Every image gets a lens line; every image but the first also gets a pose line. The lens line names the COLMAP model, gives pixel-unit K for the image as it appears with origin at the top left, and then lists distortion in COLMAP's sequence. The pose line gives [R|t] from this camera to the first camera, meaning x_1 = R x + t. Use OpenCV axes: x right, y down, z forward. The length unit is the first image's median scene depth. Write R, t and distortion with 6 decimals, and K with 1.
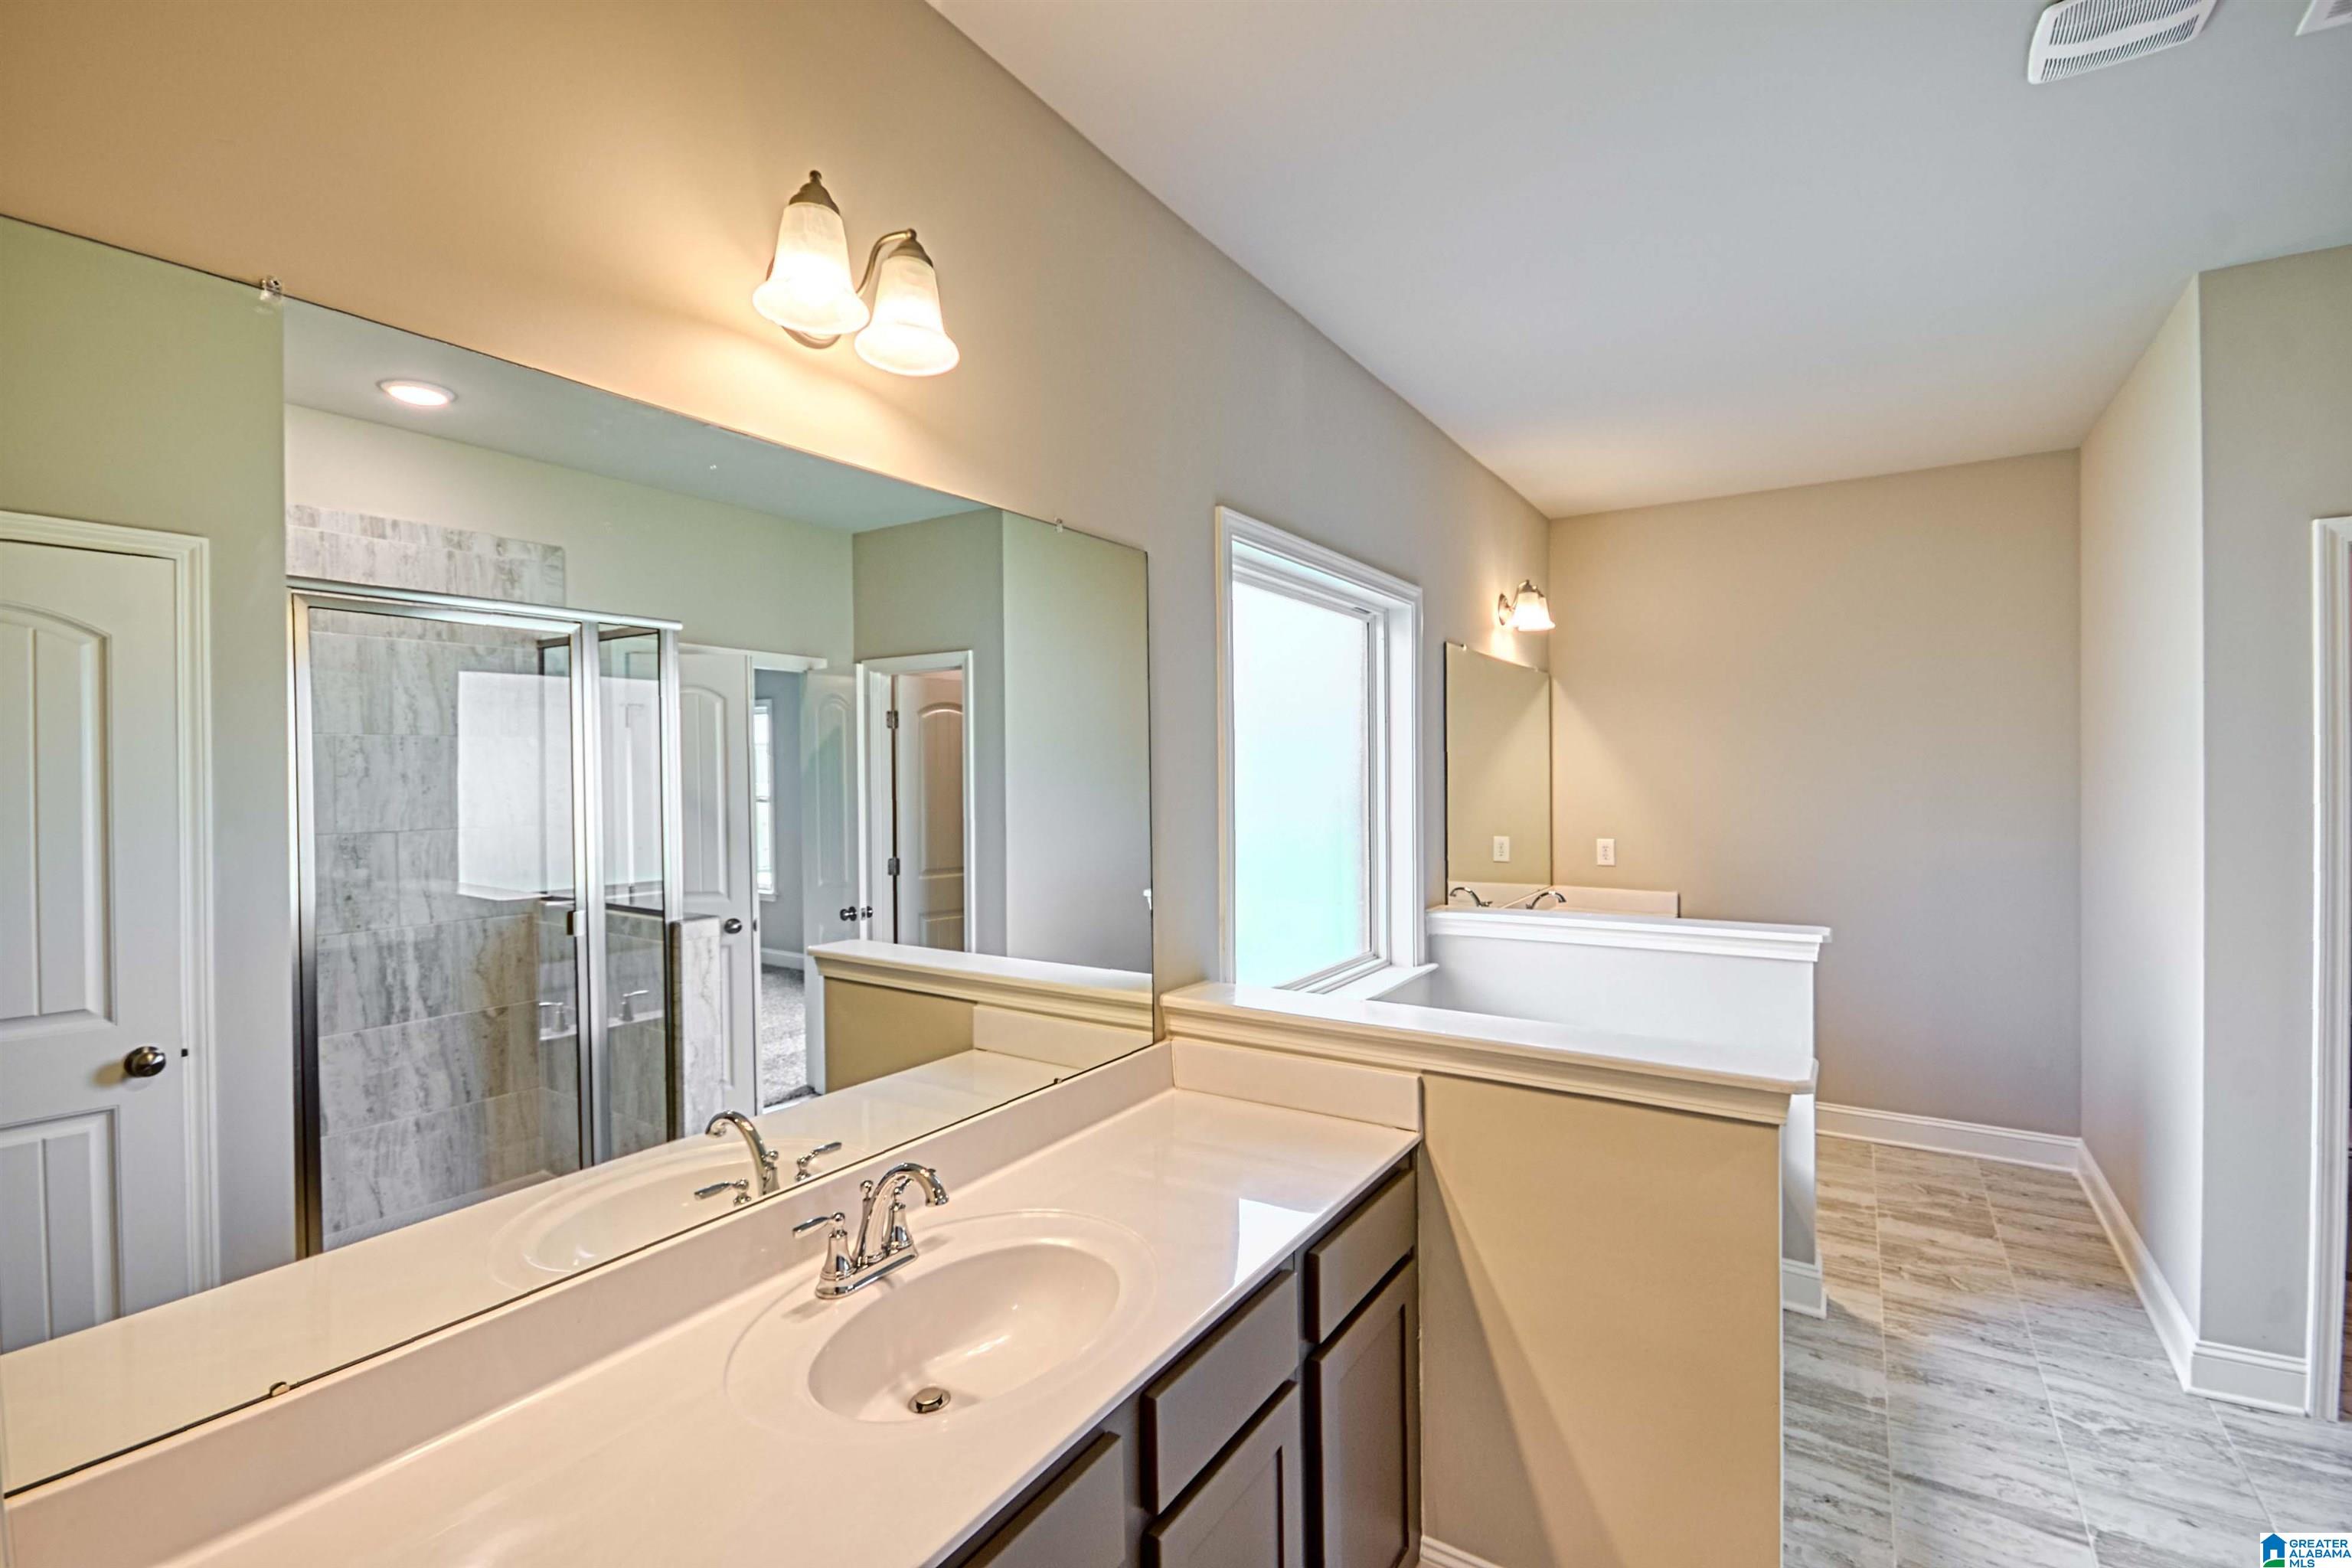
lens RADIAL K [[1039.1, 0, 1176.1], [0, 1039.1, 778.1], [0, 0, 1]] dist [-0.003988, -0.003131]
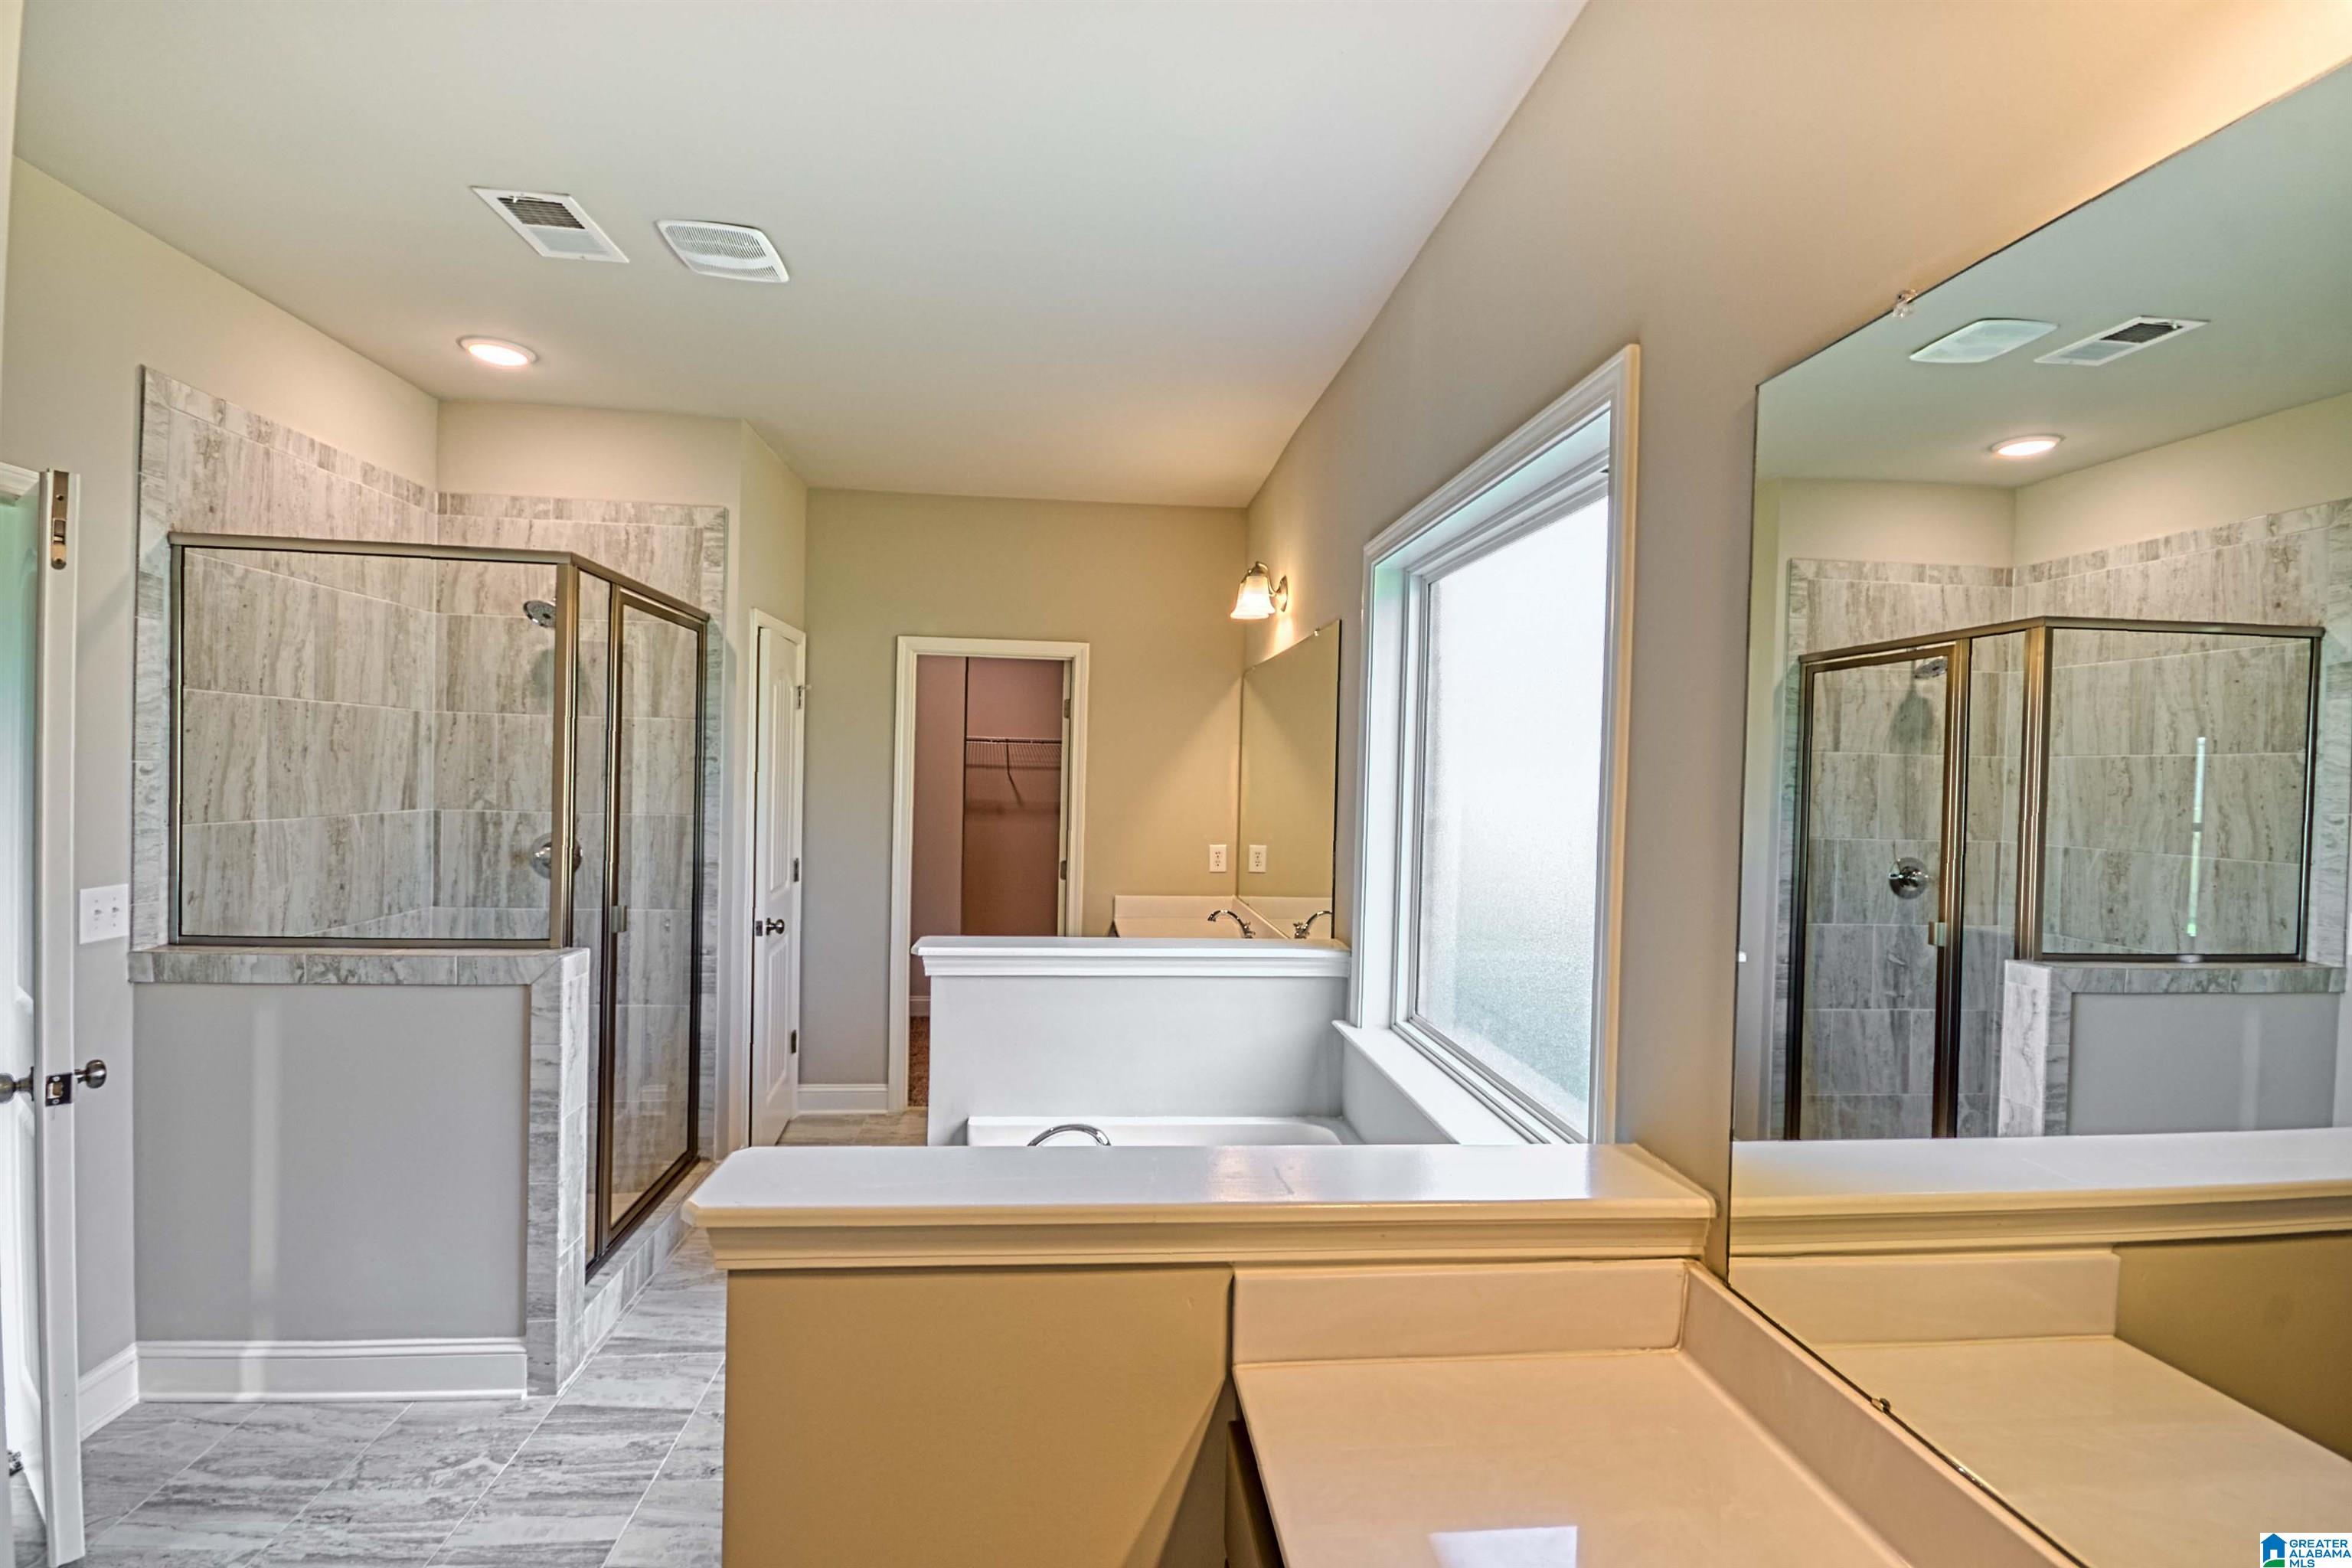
lens RADIAL K [[1039.1, 0, 1173.5], [0, 1039.1, 782.2], [0, 0, 1]] dist [-0.003988, -0.003131]
pose [[-0.782873, -0.010480, -0.622093, 0.595139], [-0.032290, 0.999195, 0.023802, -0.008307], [0.621343, 0.038721, -0.782581, 1.189053]]
